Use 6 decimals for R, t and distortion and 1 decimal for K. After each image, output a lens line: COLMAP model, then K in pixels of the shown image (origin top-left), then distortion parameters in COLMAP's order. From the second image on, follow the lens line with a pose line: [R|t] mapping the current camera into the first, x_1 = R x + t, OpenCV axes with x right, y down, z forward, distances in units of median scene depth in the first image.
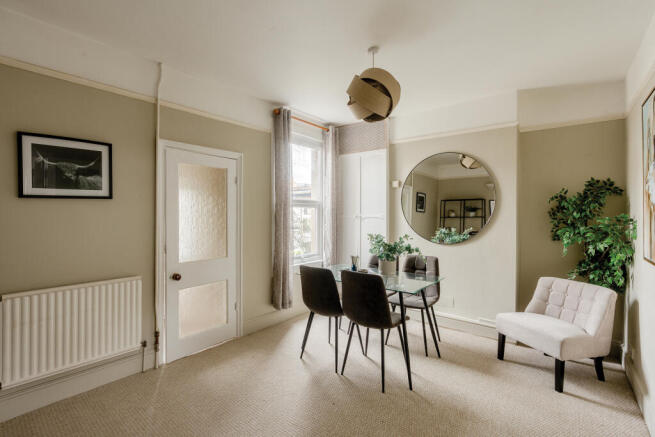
lens RADIAL K [[291.9, 0, 327.5], [0, 291.9, 218.5], [0, 0, 1]] dist [-0.000188, -0.000016]
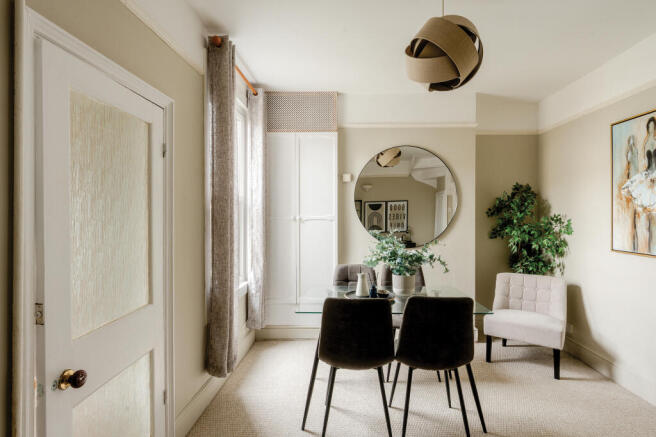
lens RADIAL K [[323.3, 0, 328.0], [0, 323.3, 218.5], [0, 0, 1]] dist [-0.004029, -0.000135]
pose [[0.808332, -0.010338, 0.588637, -0.419794], [0.012662, 0.999920, 0.000173, -0.007127], [-0.588591, 0.007313, 0.808398, 0.382447]]
